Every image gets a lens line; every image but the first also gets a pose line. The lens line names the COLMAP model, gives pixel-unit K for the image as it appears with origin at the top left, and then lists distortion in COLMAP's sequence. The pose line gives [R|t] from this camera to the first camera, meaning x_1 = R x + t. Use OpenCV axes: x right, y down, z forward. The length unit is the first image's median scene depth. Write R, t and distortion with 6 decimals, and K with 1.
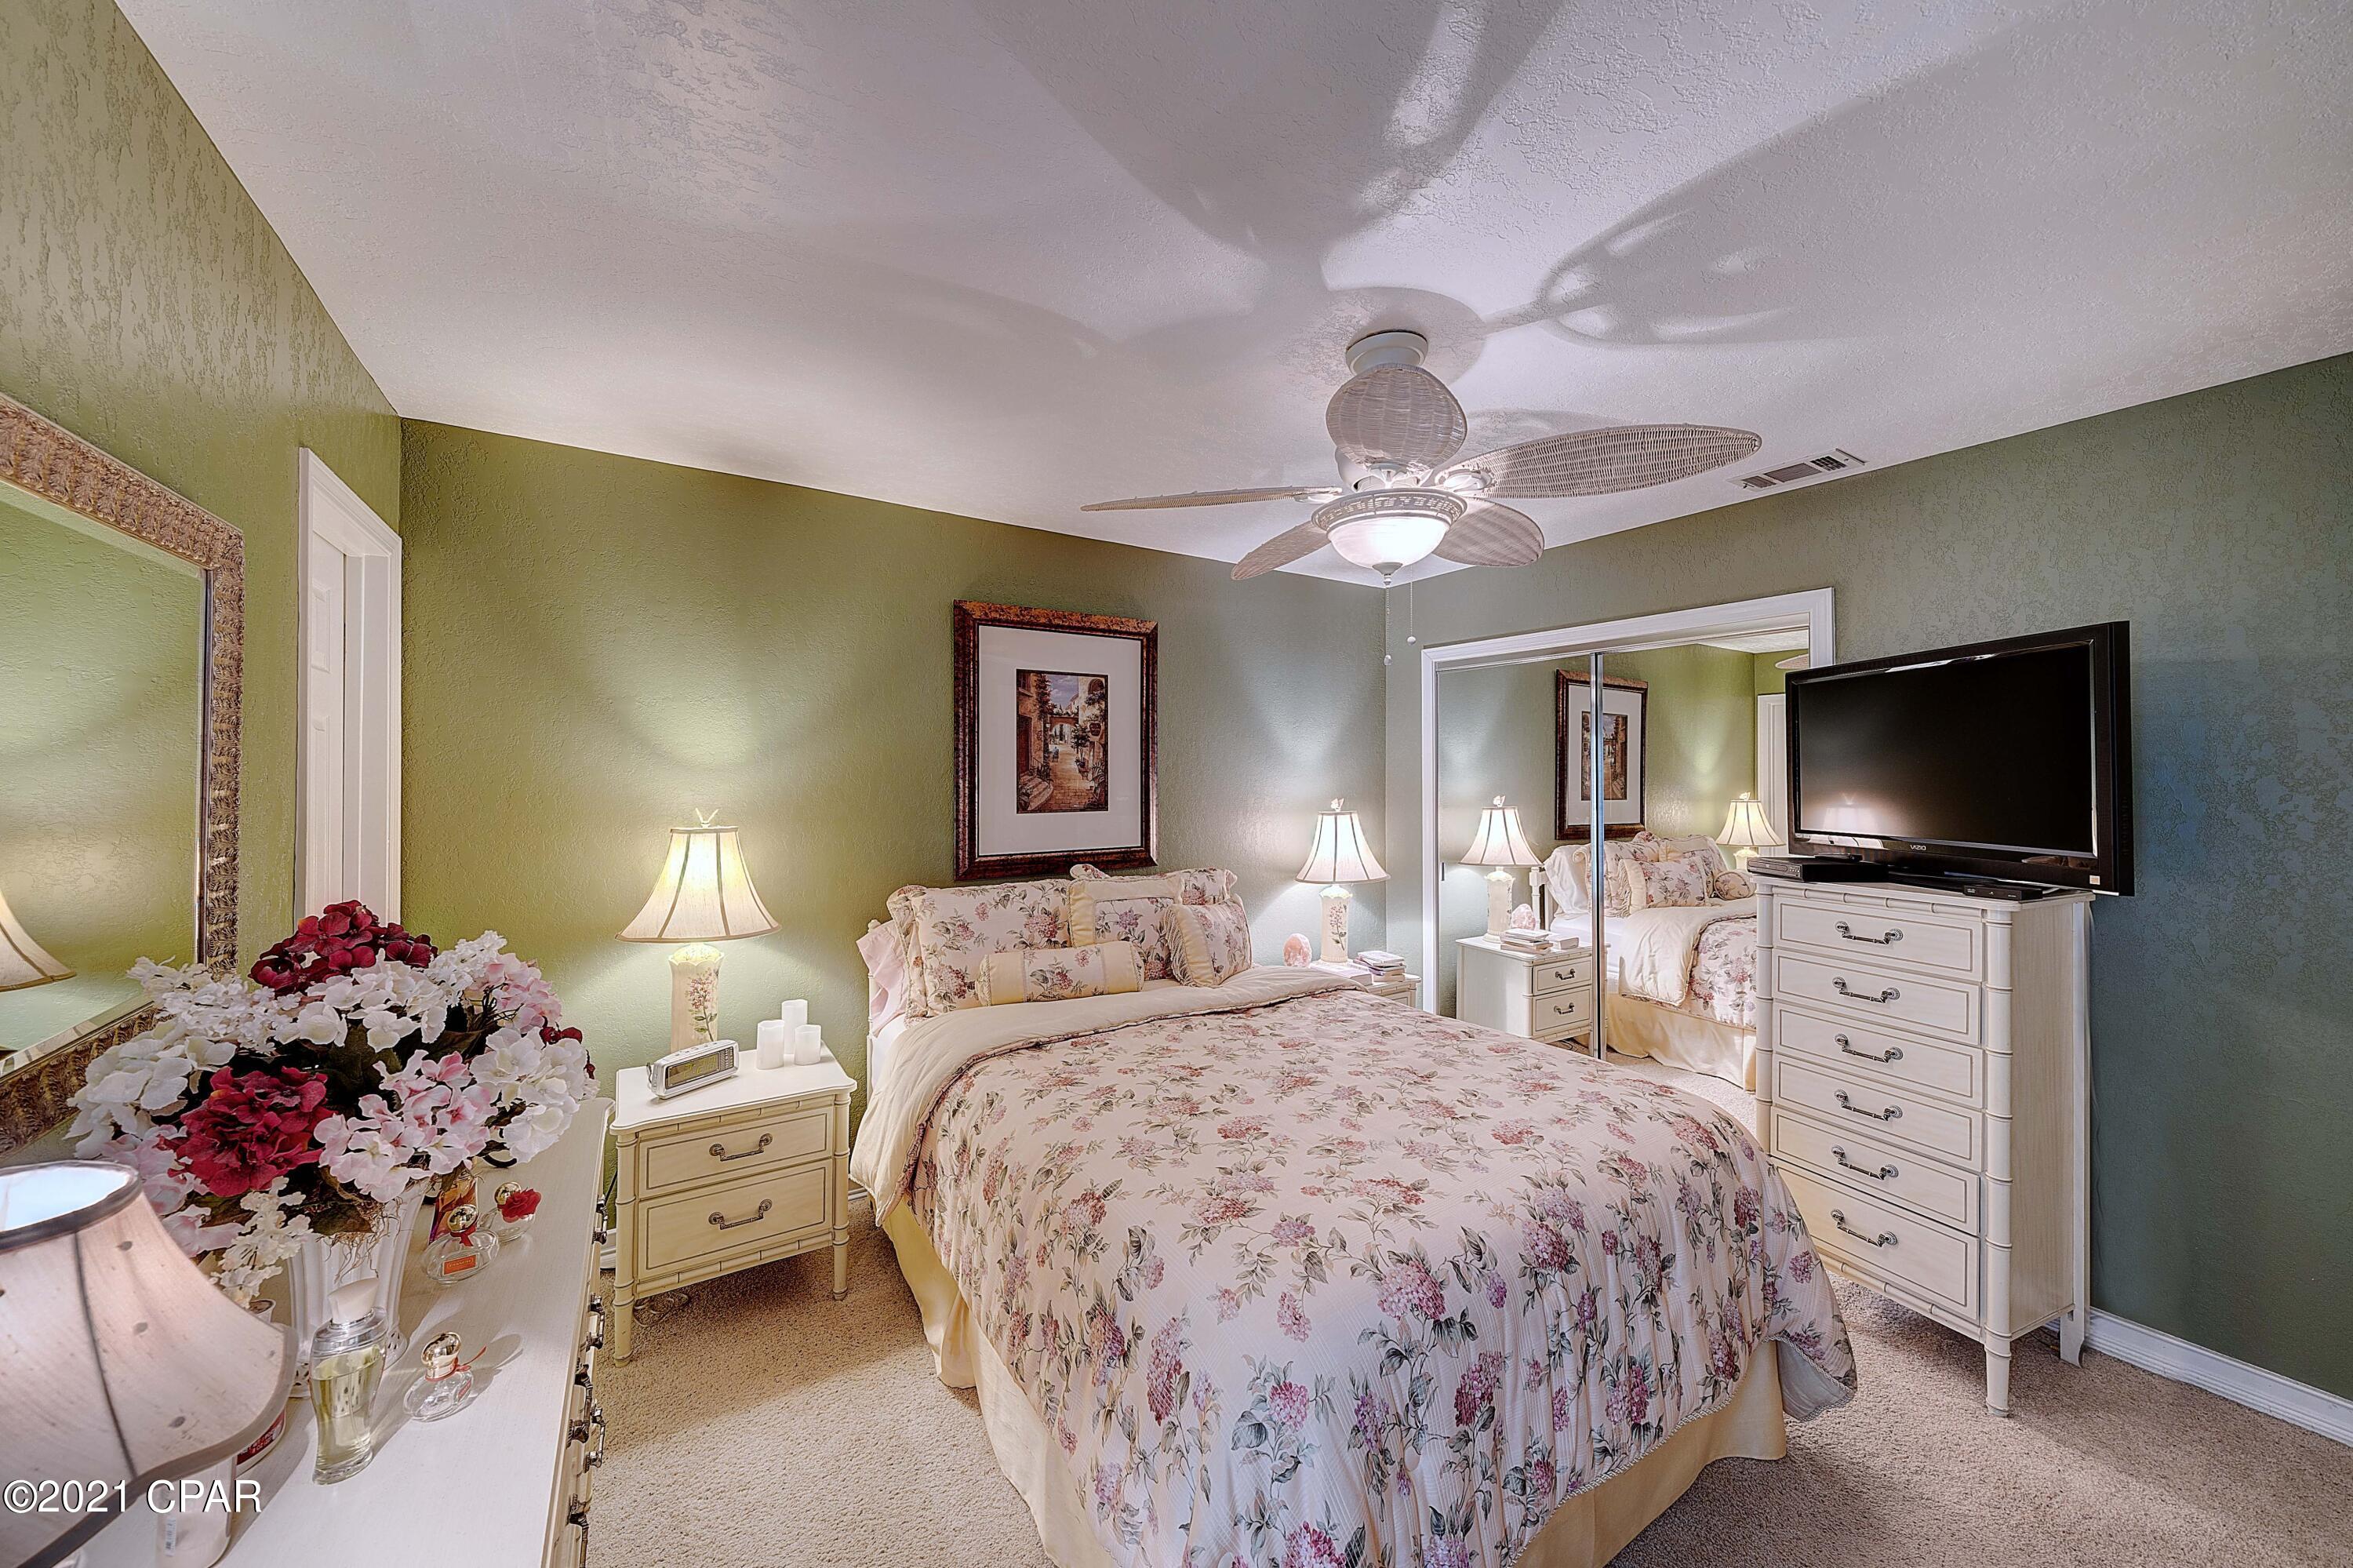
lens RADIAL K [[828.2, 0, 1159.7], [0, 828.2, 769.1], [0, 0, 1]] dist [-0.000851, 0.000179]
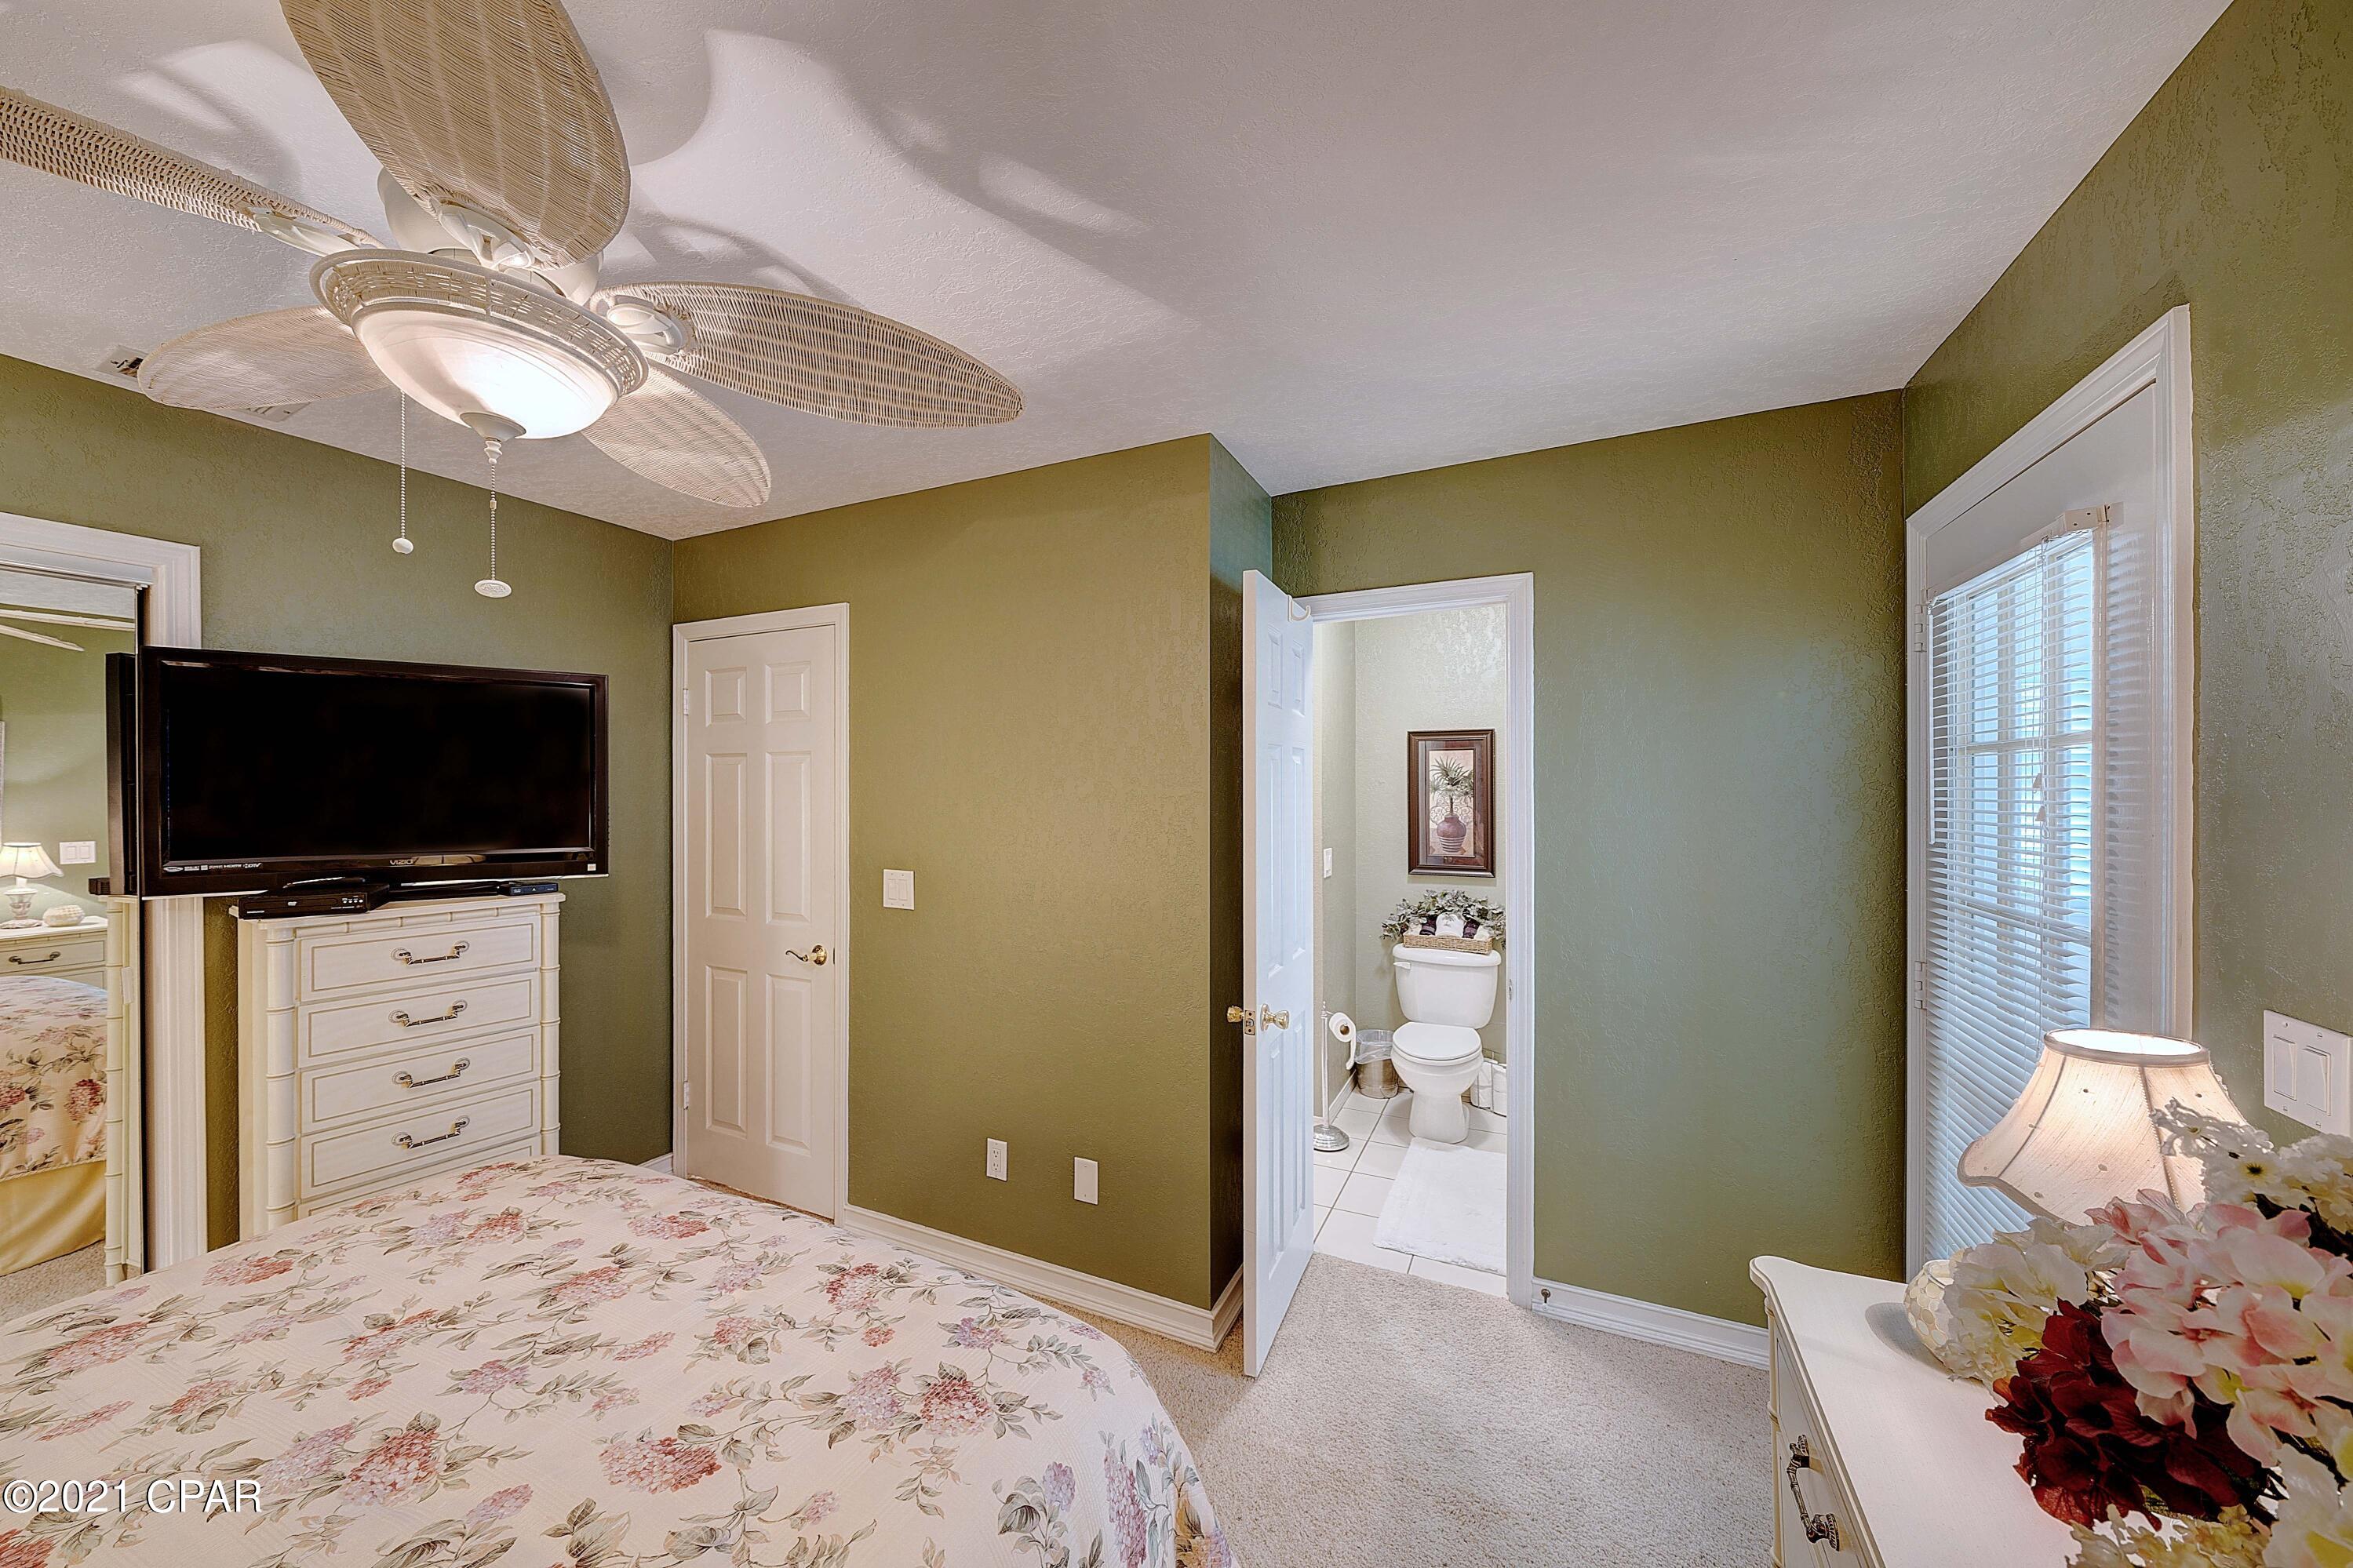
lens RADIAL K [[810.1, 0, 1165.4], [0, 810.1, 788.1], [0, 0, 1]] dist [-0.002948, 0.000030]
pose [[-0.521776, -0.001344, 0.853082, -0.270777], [-0.006993, 0.999972, -0.002702, 0.003035], [-0.853054, -0.007375, -0.521770, 0.539090]]
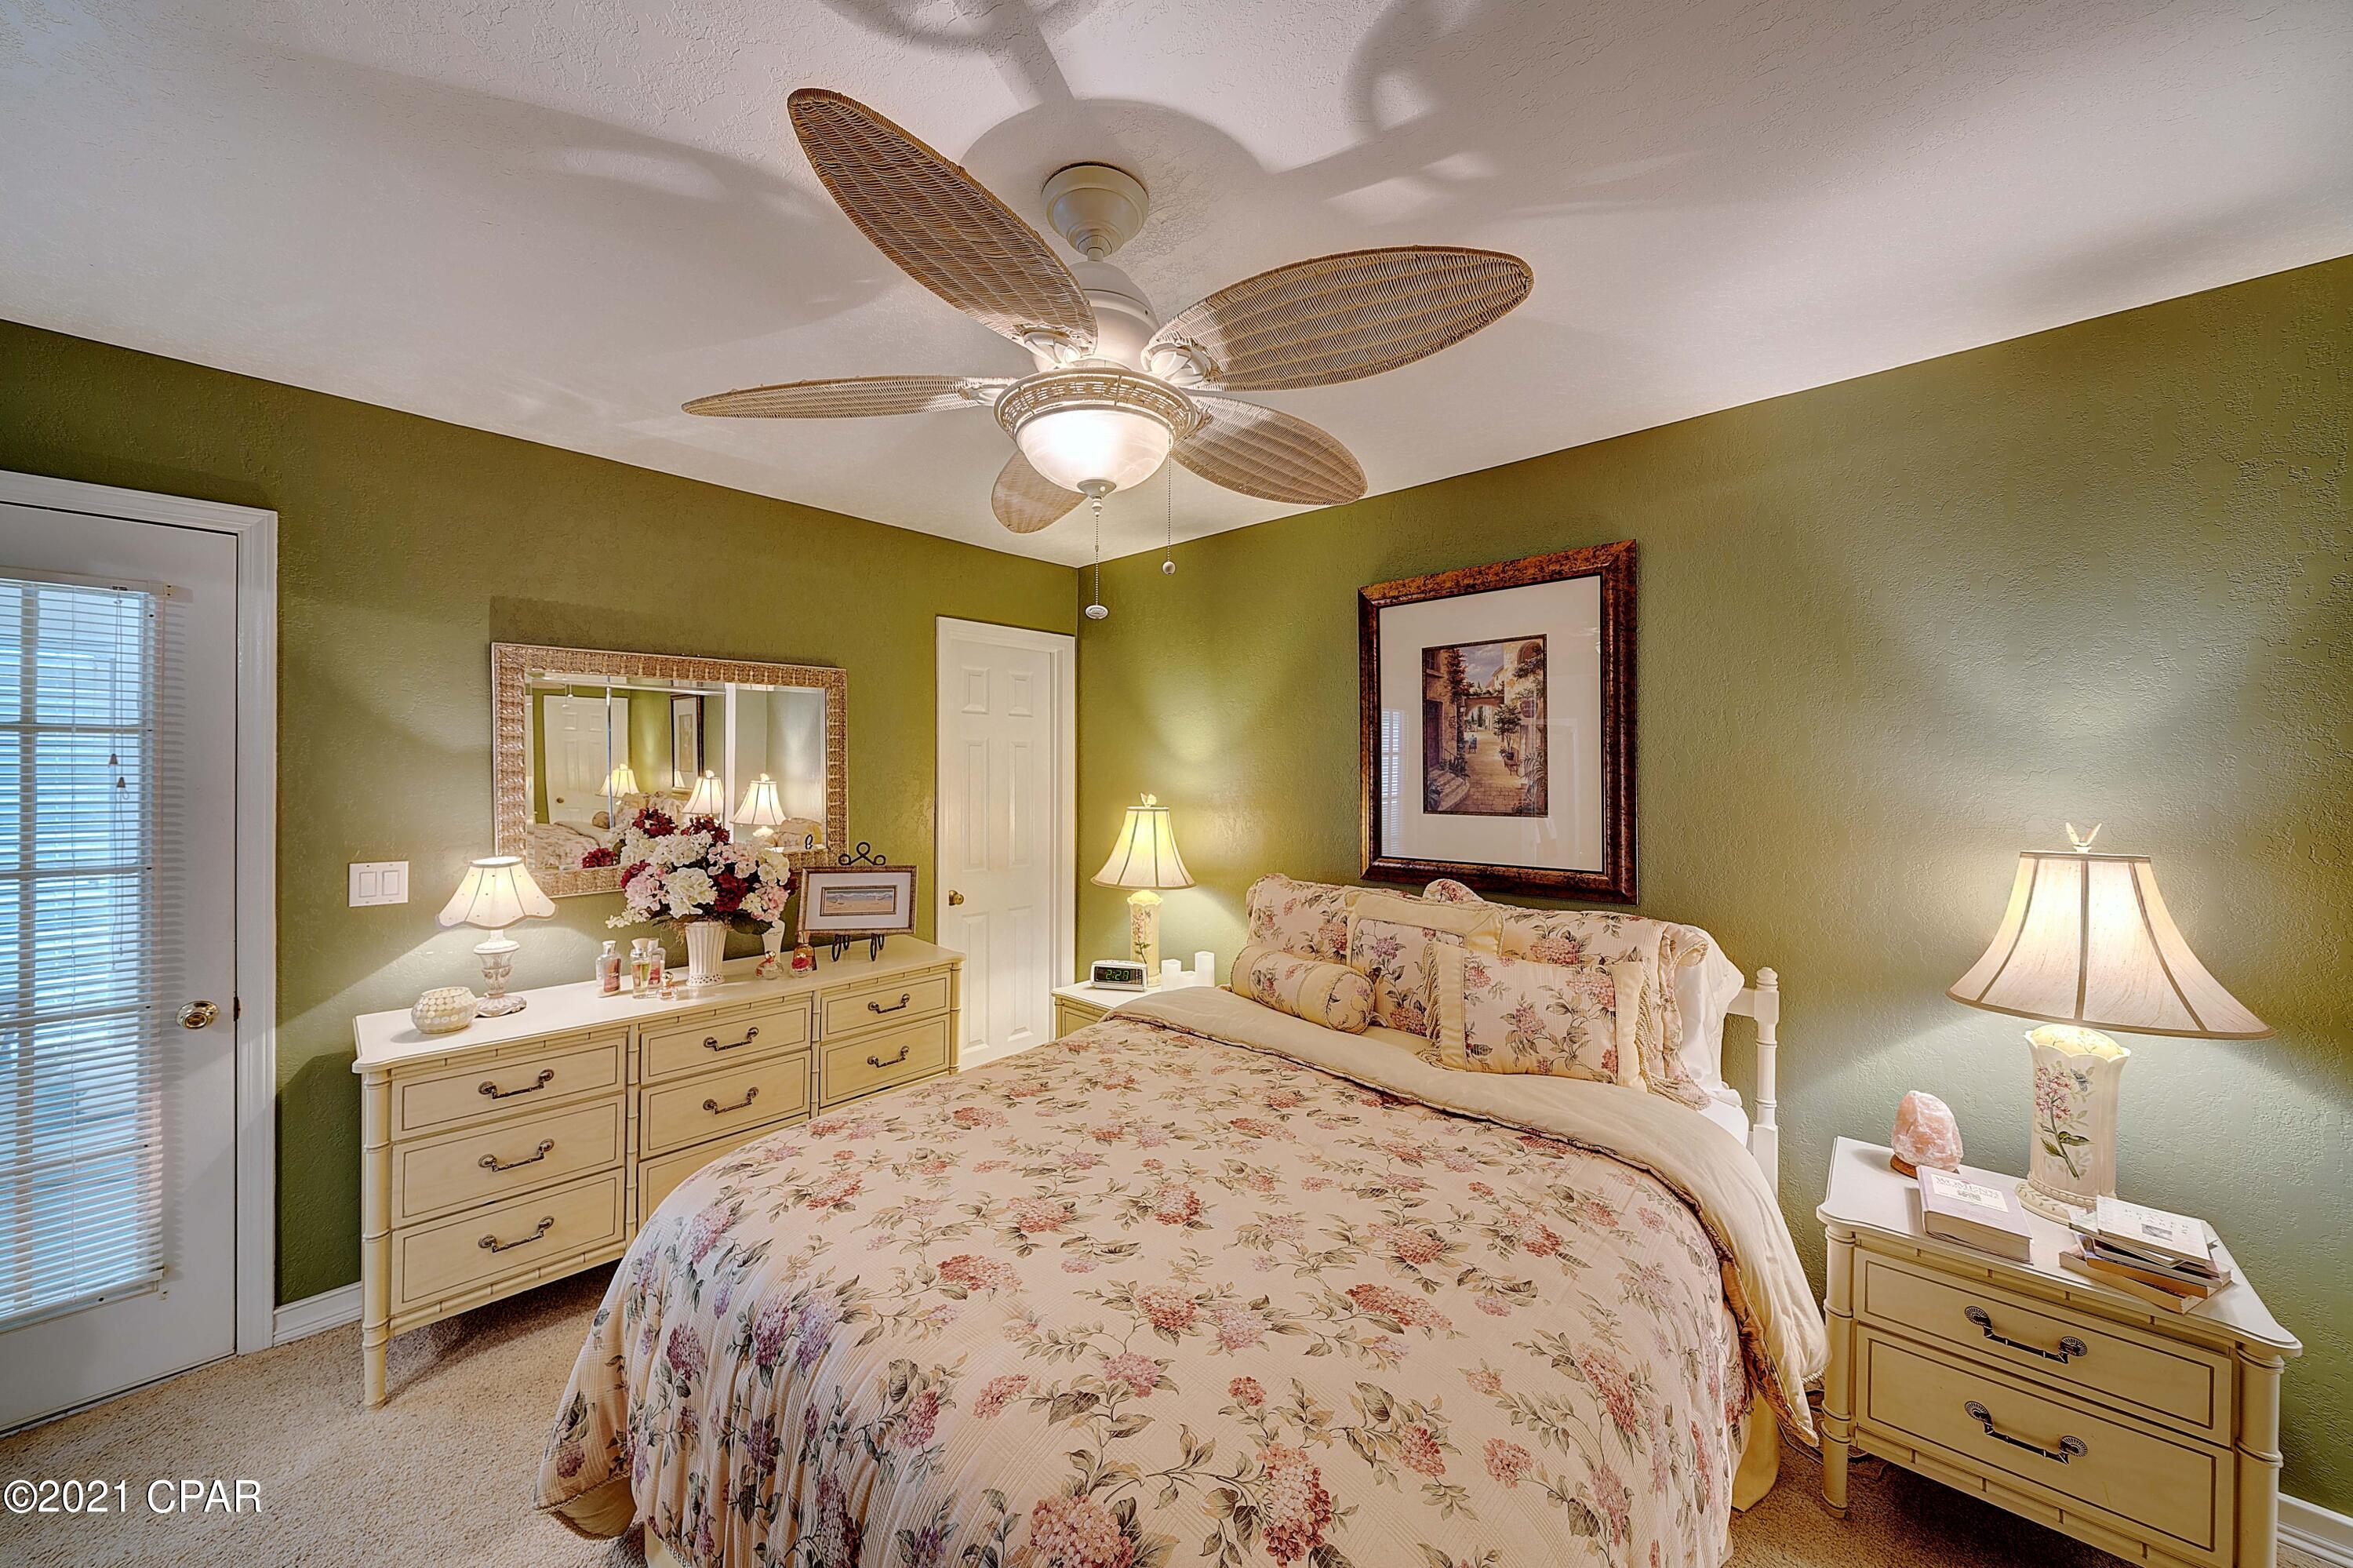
lens RADIAL K [[846.0, 0, 1194.2], [0, 846.0, 769.8], [0, 0, 1]] dist [0.000409, 0.000058]
pose [[0.257869, -0.003593, -0.966173, 0.627275], [0.005755, 0.999981, -0.002182, 0.008118], [0.966163, -0.004998, 0.257884, 0.534824]]
